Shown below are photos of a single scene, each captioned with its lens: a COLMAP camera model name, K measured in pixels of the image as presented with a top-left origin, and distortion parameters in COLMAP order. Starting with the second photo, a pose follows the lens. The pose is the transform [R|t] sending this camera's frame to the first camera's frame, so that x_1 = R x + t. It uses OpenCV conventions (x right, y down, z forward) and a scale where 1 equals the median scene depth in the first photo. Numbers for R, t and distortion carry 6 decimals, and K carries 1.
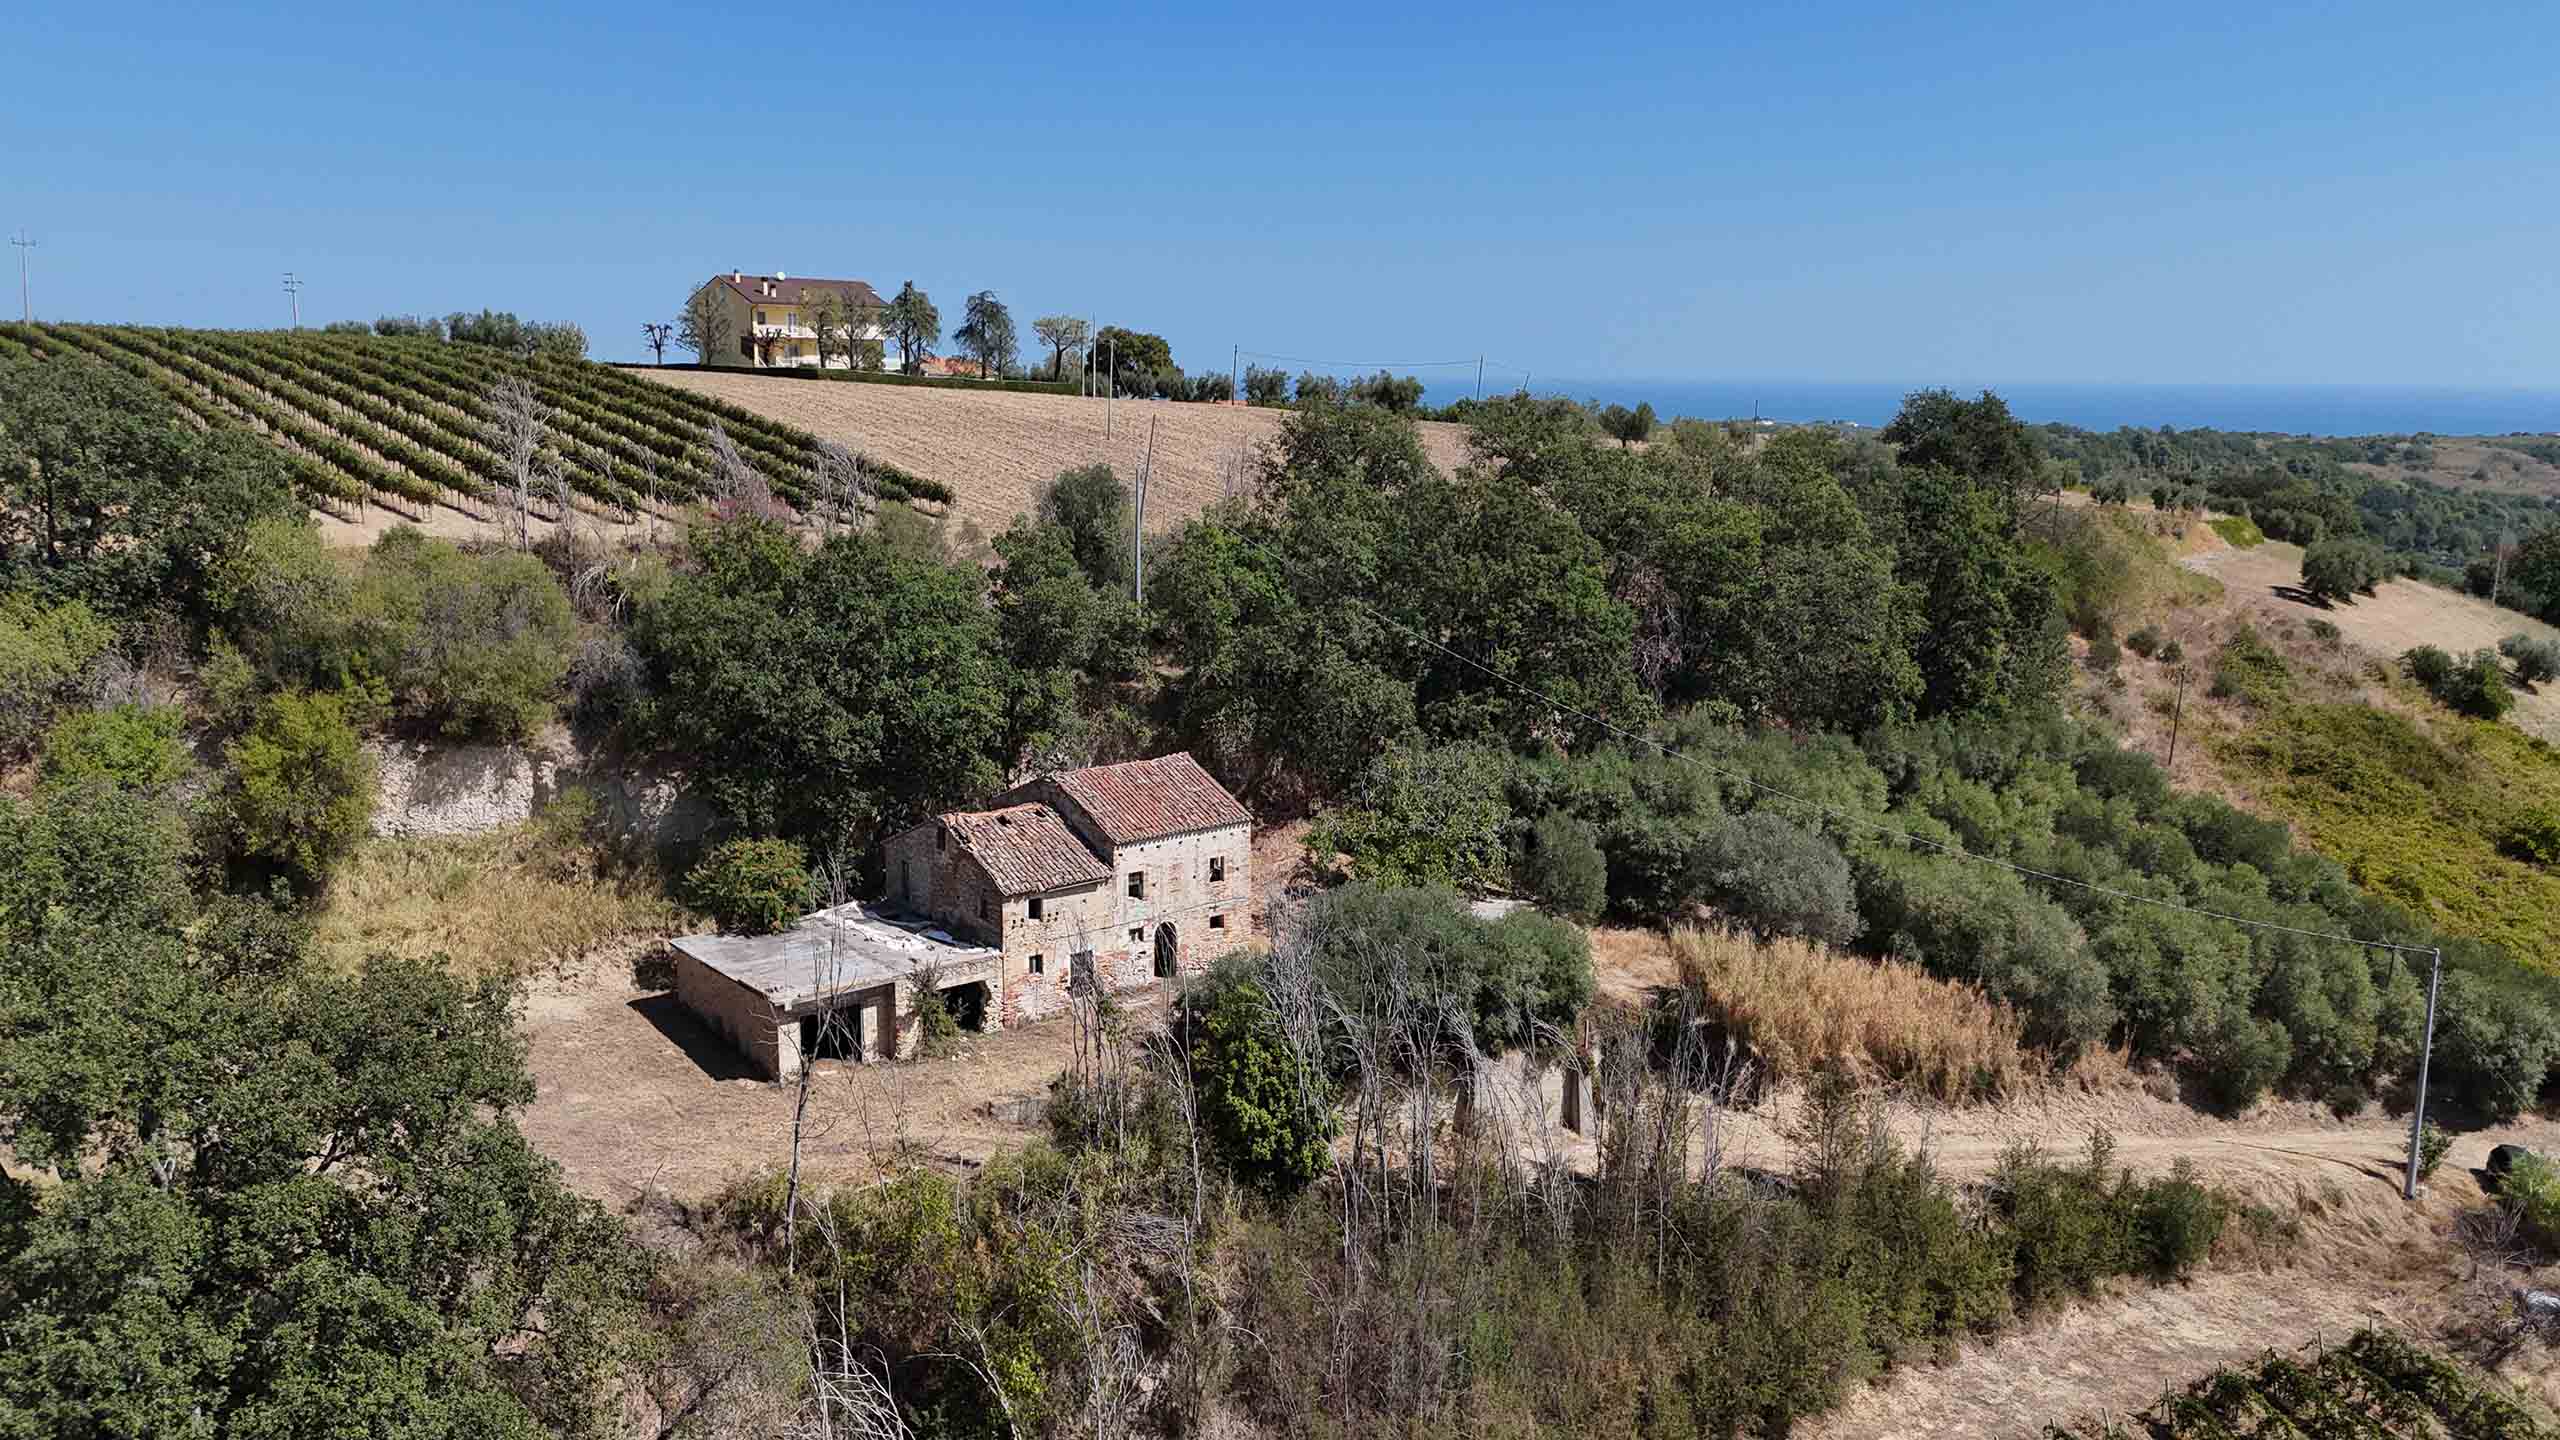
lens RADIAL K [[1896.5, 0, 1288.0], [0, 1896.5, 720.0], [0, 0, 1]] dist [0.073070, -0.074972]
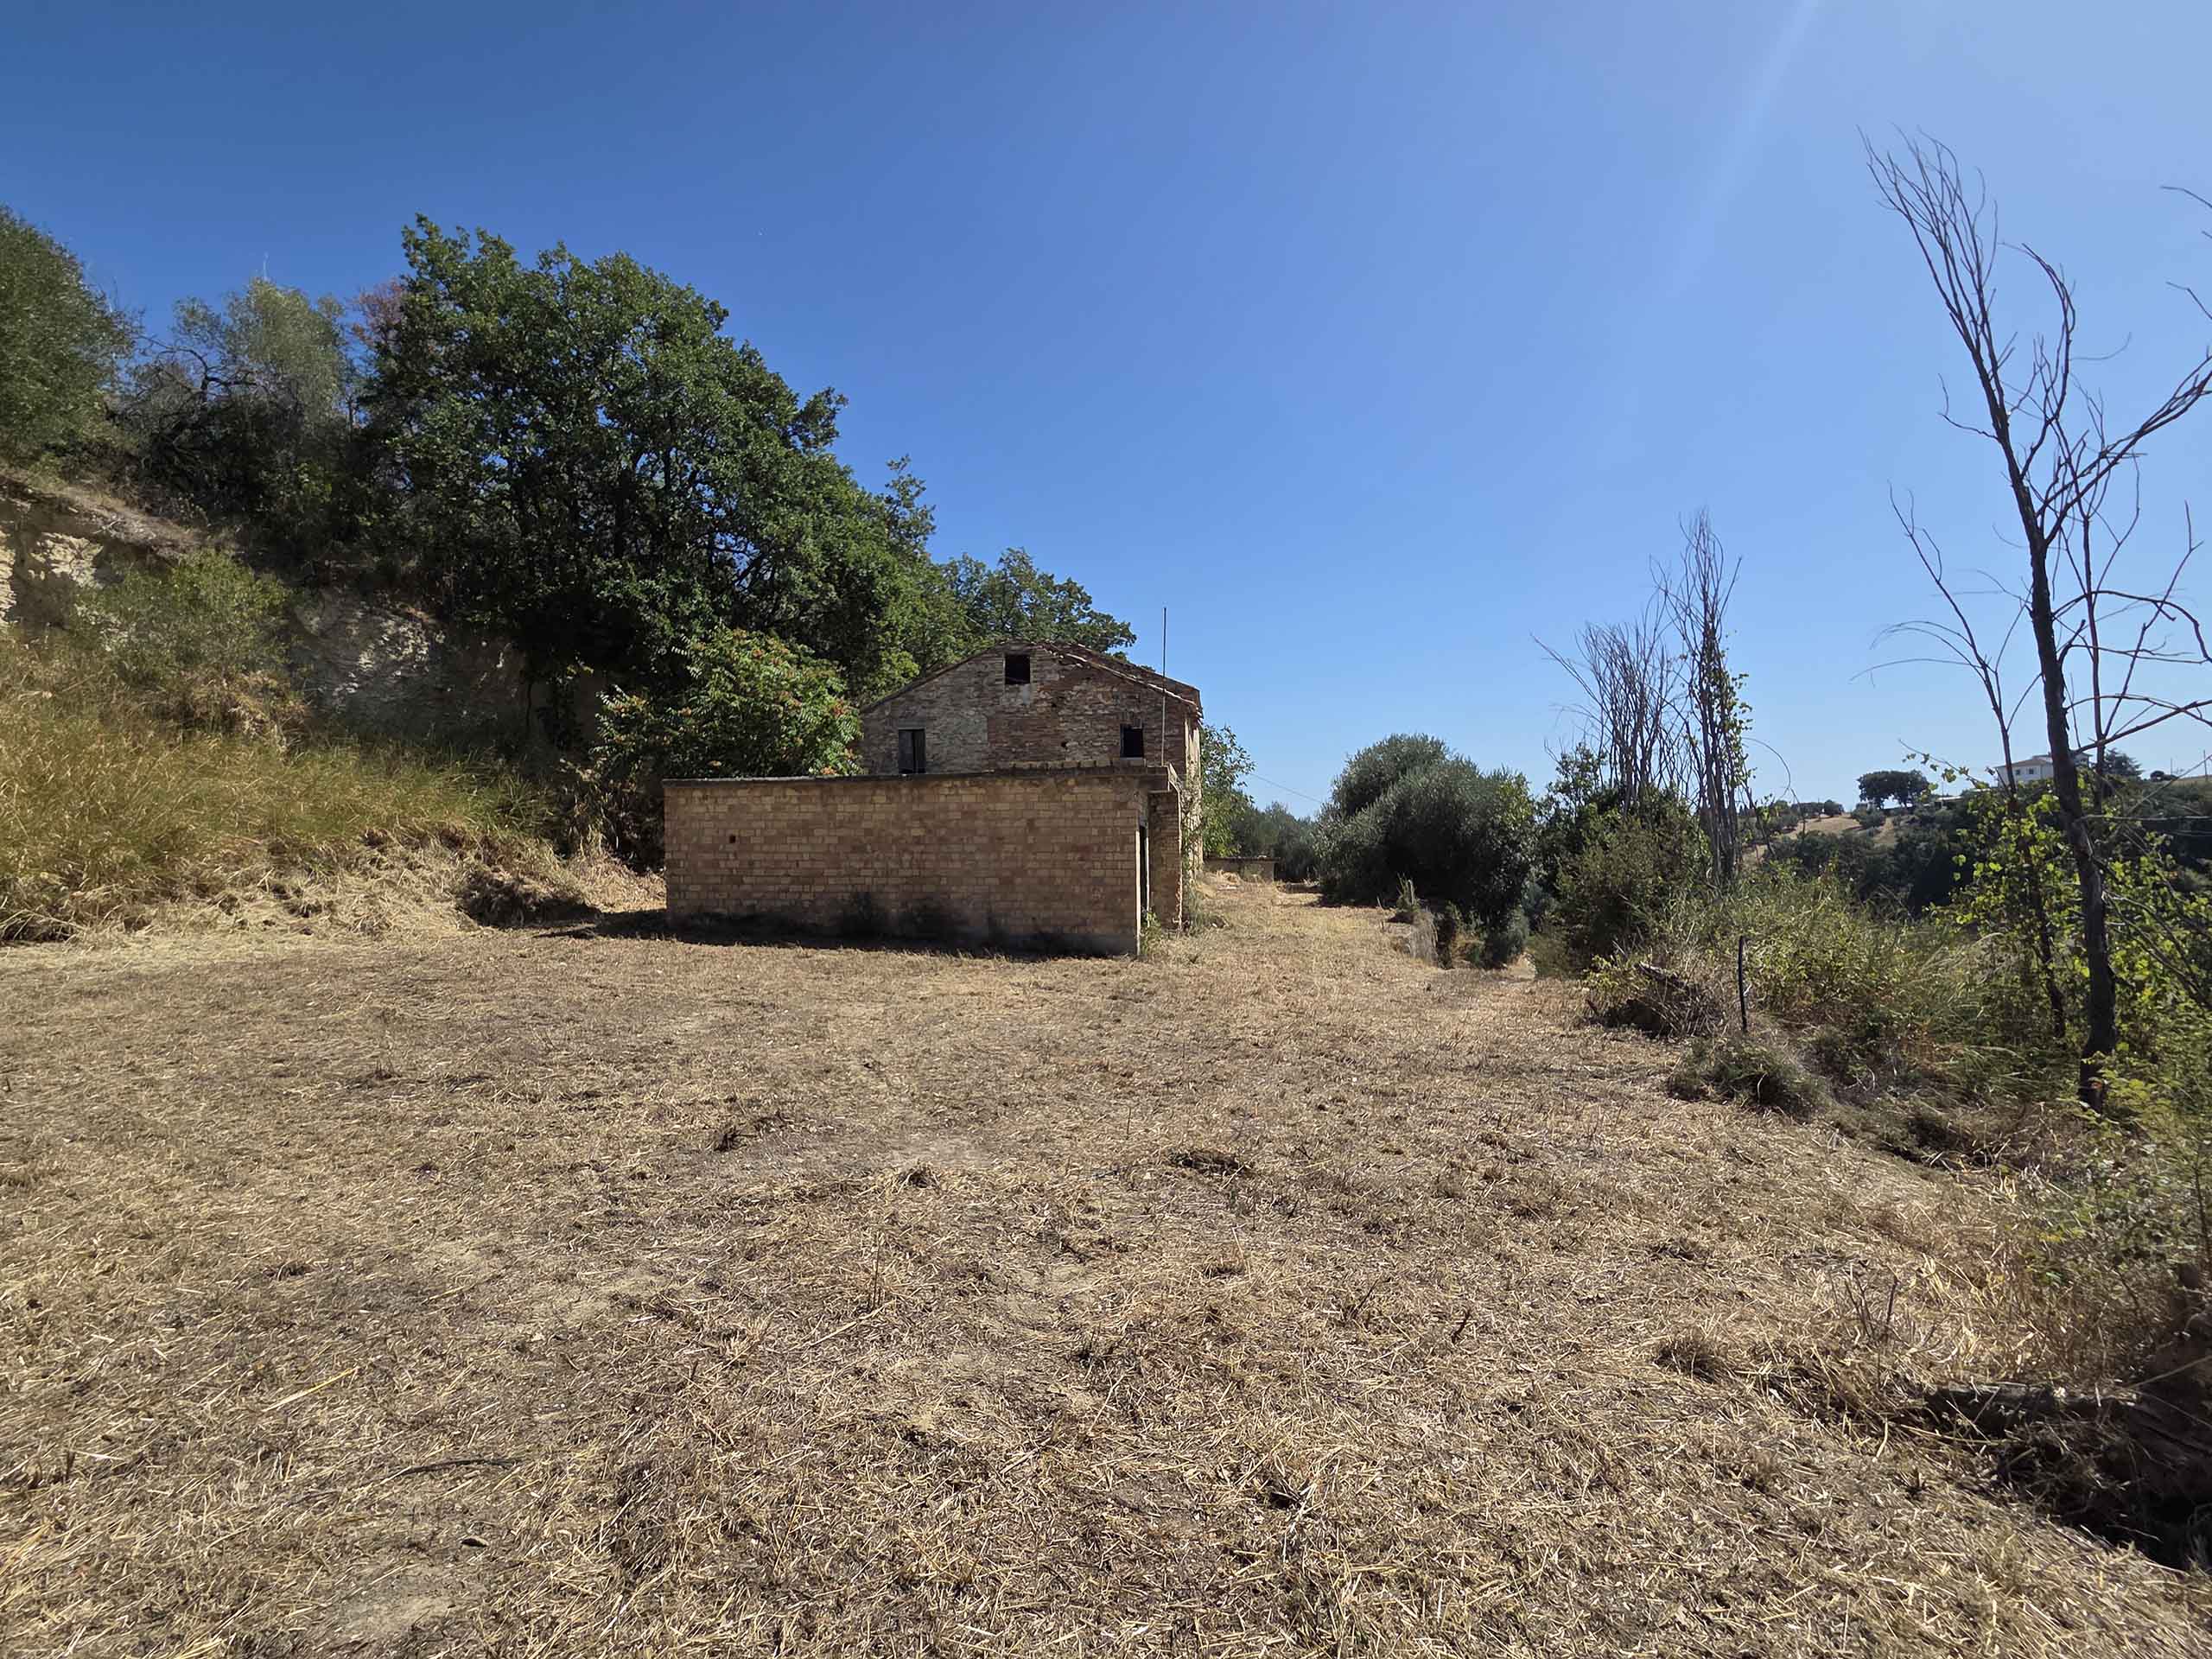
lens RADIAL K [[901.9, 0, 1103.3], [0, 901.9, 833.8], [0, 0, 1]] dist [0.007321, -0.001749]
pose [[0.719836, -0.019123, 0.693880, -0.372884], [0.158302, 0.977801, -0.137276, 0.164200], [-0.675852, 0.208659, 0.706884, 0.721448]]
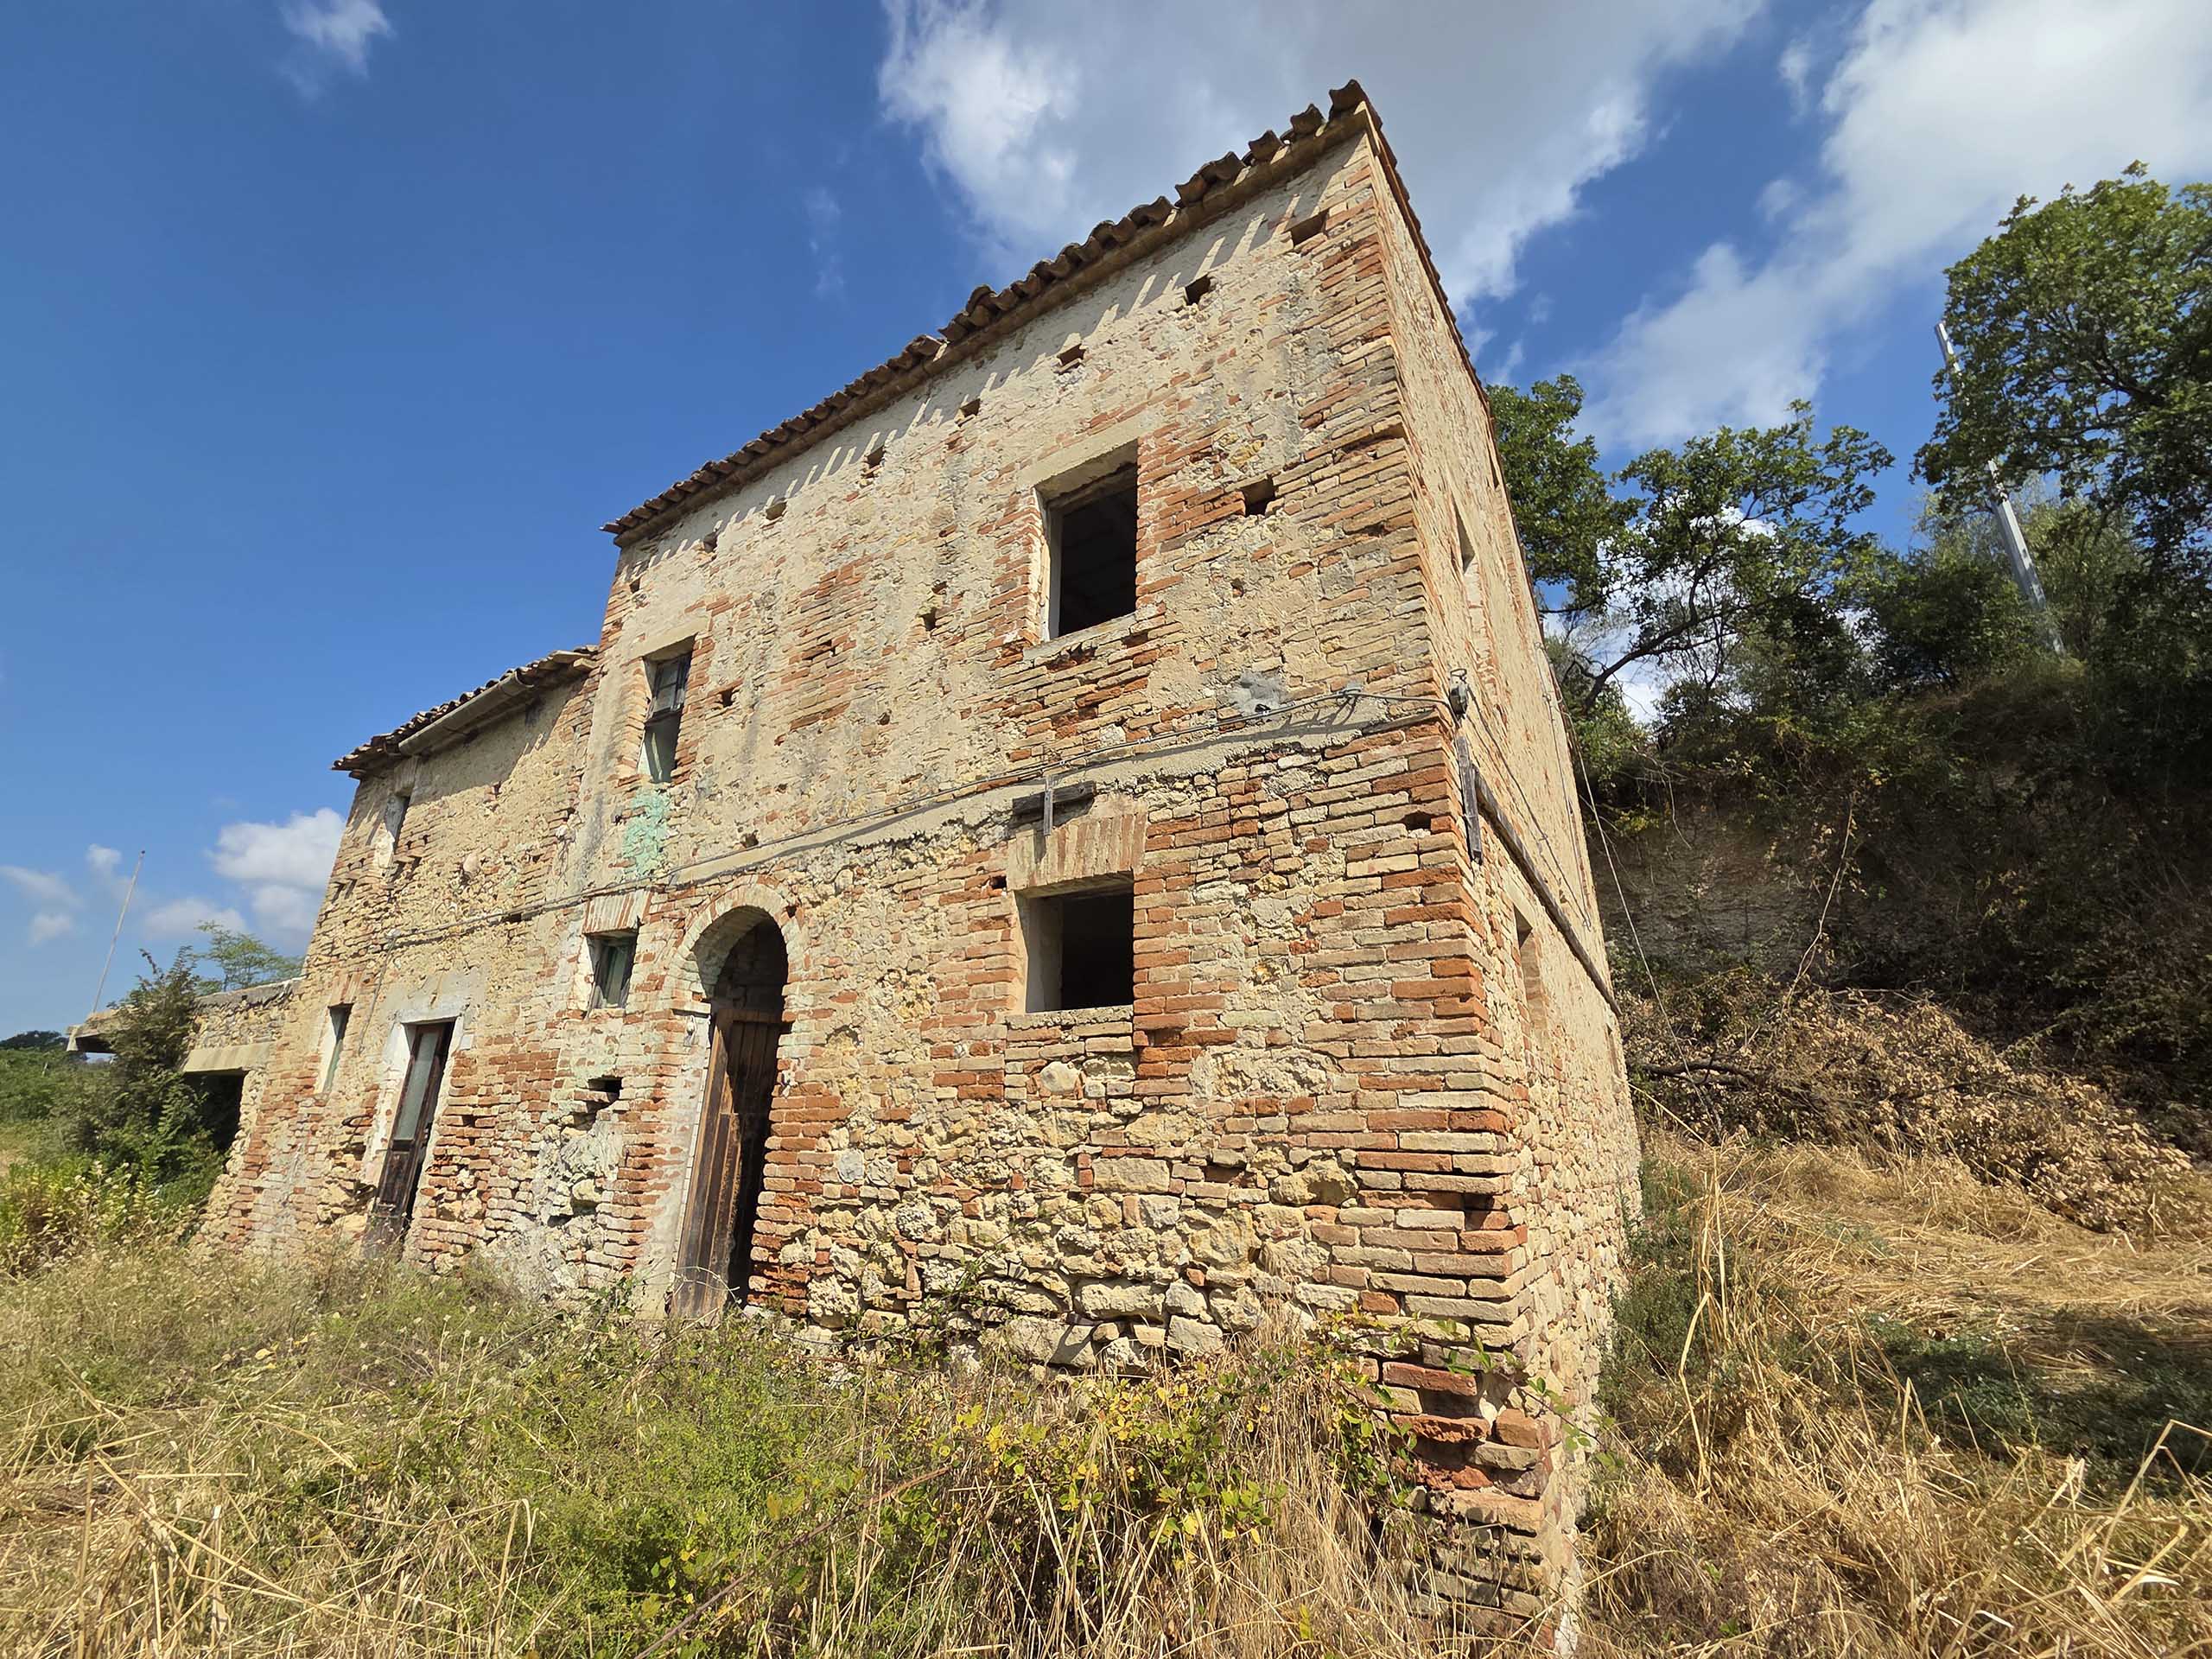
lens RADIAL K [[901.9, 0, 1104.9], [0, 901.9, 830.9], [0, 0, 1]] dist [0.007321, -0.001749]
pose [[0.327787, -0.311958, -0.891761, 0.013671], [-0.187067, 0.903790, -0.384927, 0.121023], [0.926046, 0.292993, 0.237894, 0.983533]]
